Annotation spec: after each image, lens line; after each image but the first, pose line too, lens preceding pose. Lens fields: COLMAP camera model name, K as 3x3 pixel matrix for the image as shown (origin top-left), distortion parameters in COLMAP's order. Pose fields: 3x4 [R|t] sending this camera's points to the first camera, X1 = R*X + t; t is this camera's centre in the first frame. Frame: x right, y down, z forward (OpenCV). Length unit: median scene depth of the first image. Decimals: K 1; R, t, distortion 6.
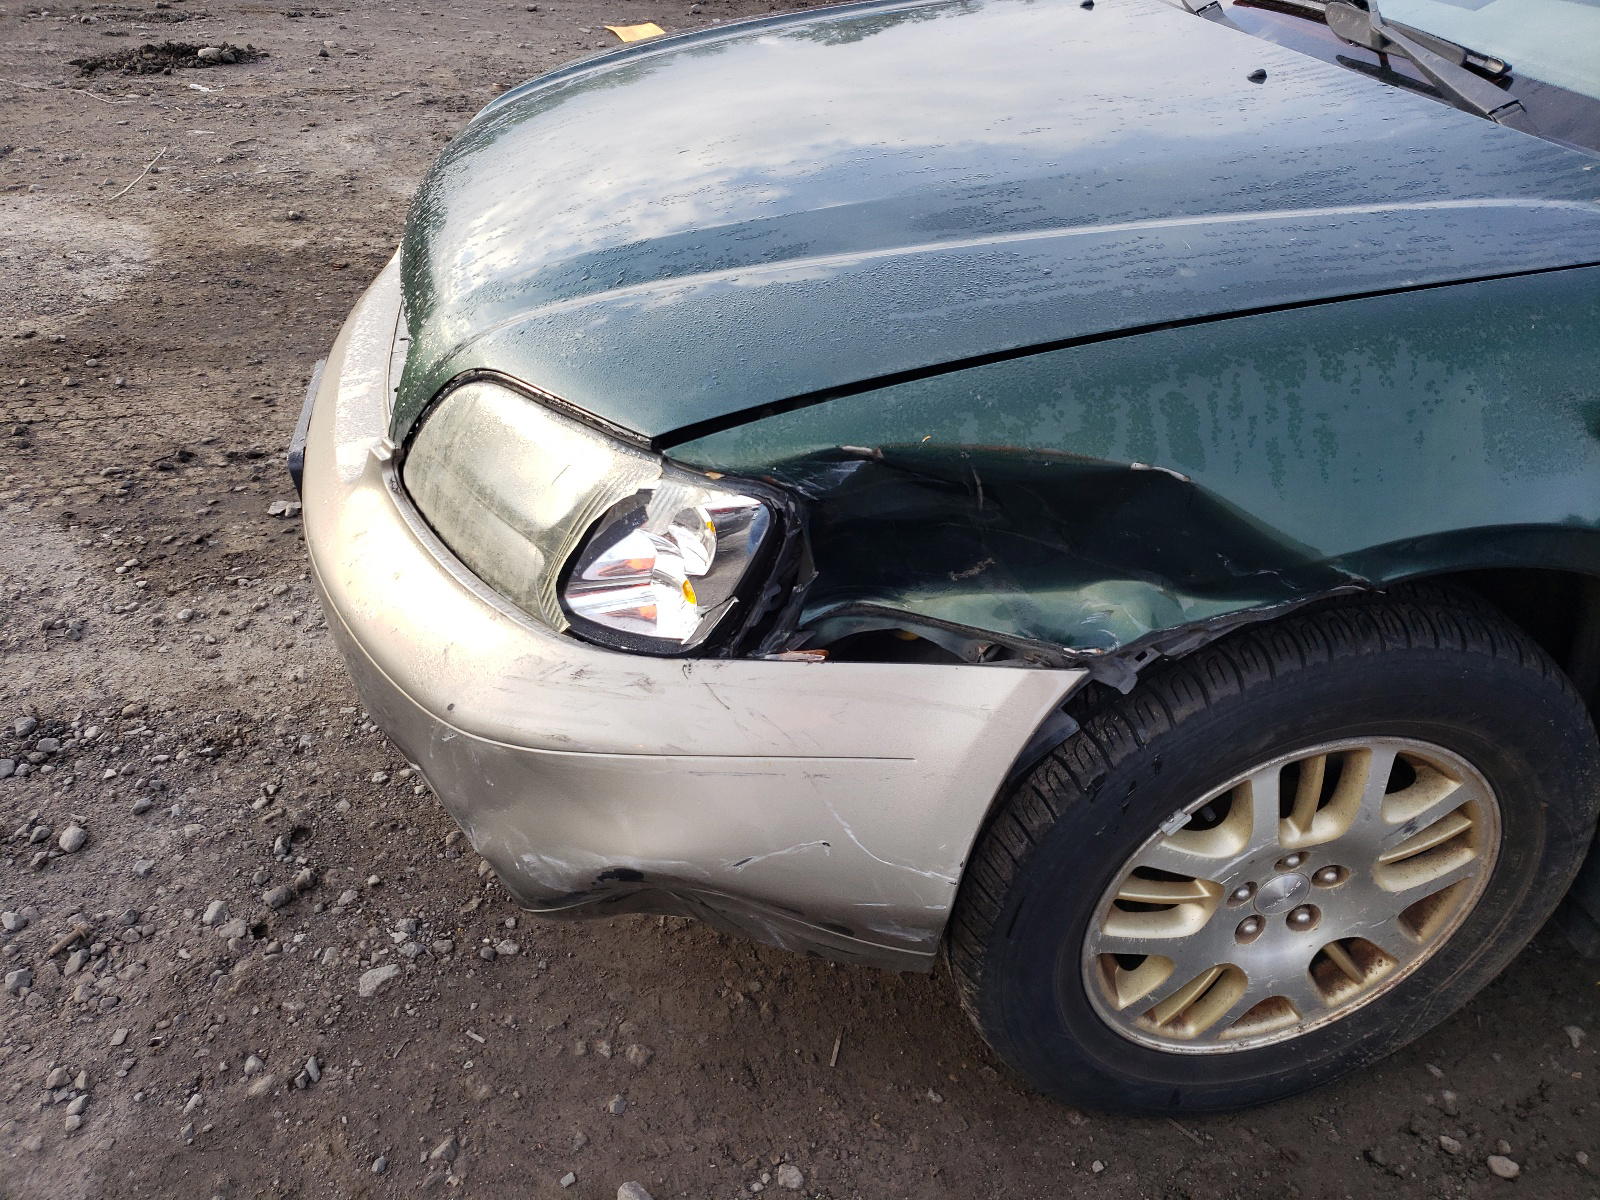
lens RADIAL K [[1195.8, 0, 799.6], [0, 1195.8, 559.3], [0, 0, 1]] dist [0.010426, -0.002800]
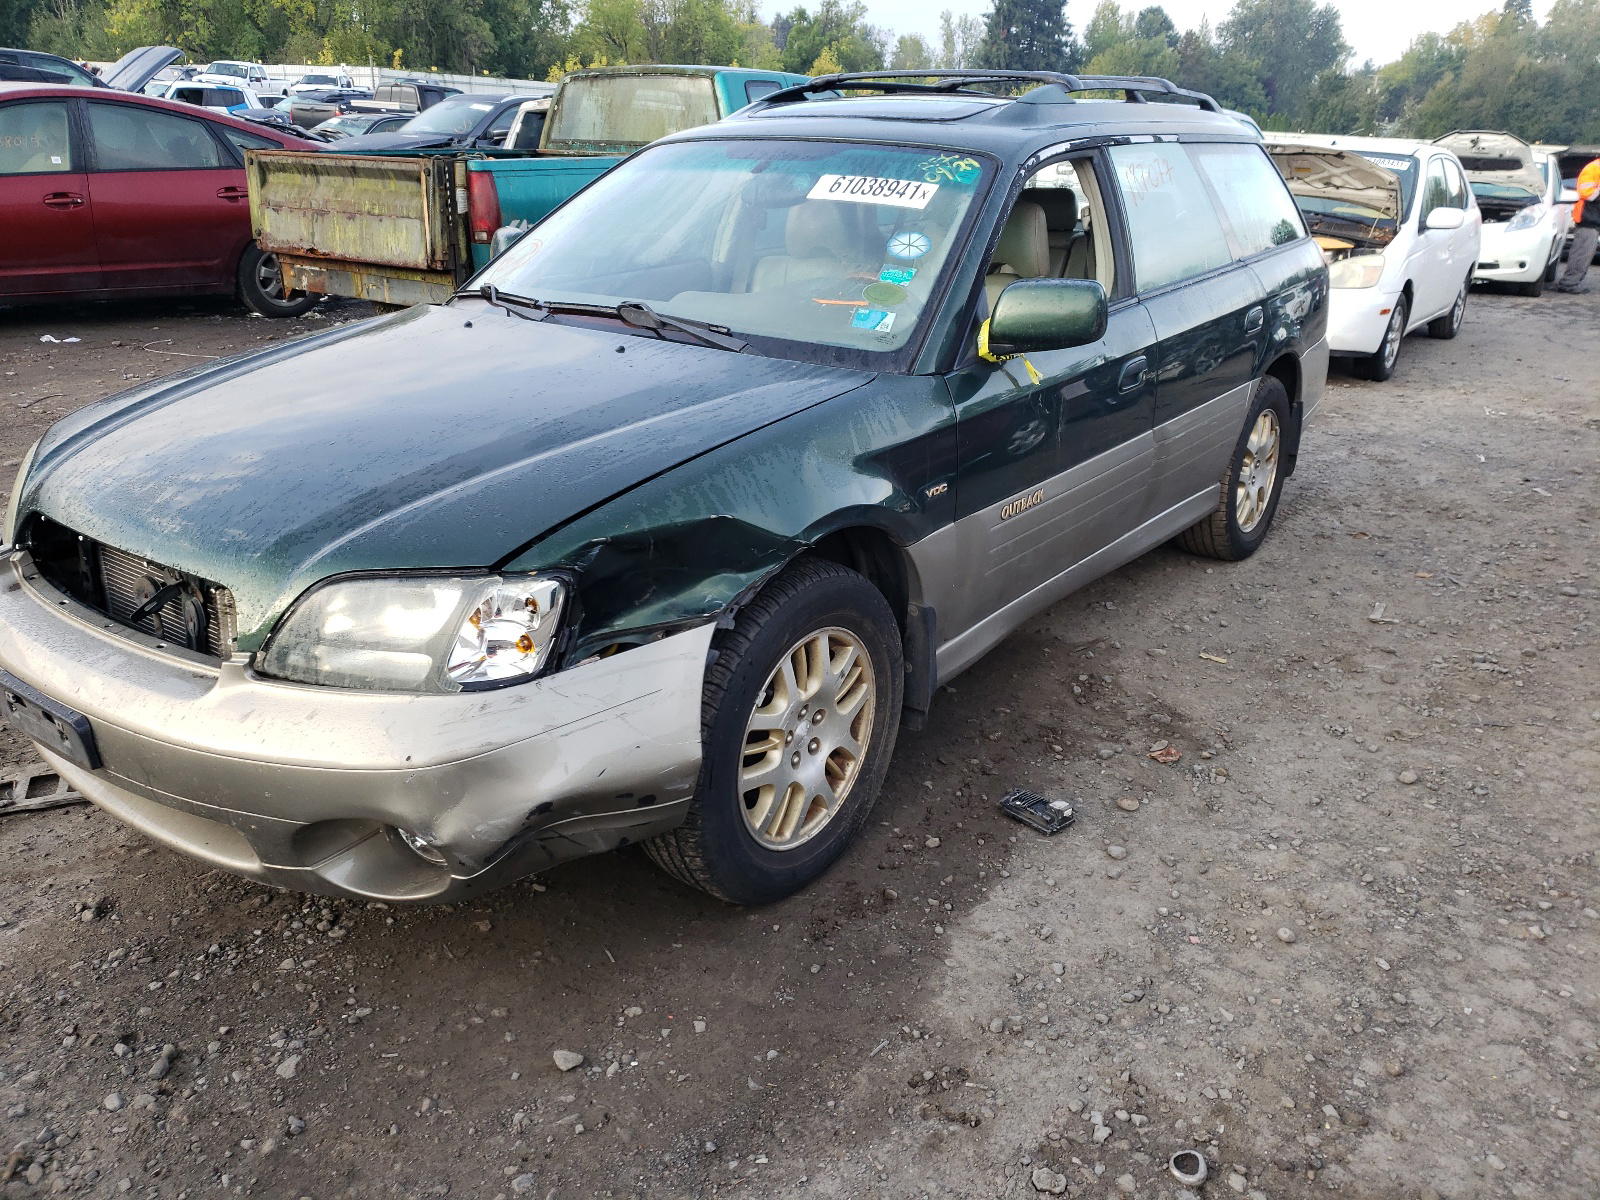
lens RADIAL K [[1195.8, 0, 799.6], [0, 1195.8, 559.3], [0, 0, 1]] dist [0.010426, -0.002800]
pose [[0.750211, -0.240295, 0.615988, -0.725114], [0.365043, 0.927297, -0.082851, 0.176019], [-0.551295, 0.287018, 0.783387, -0.588748]]
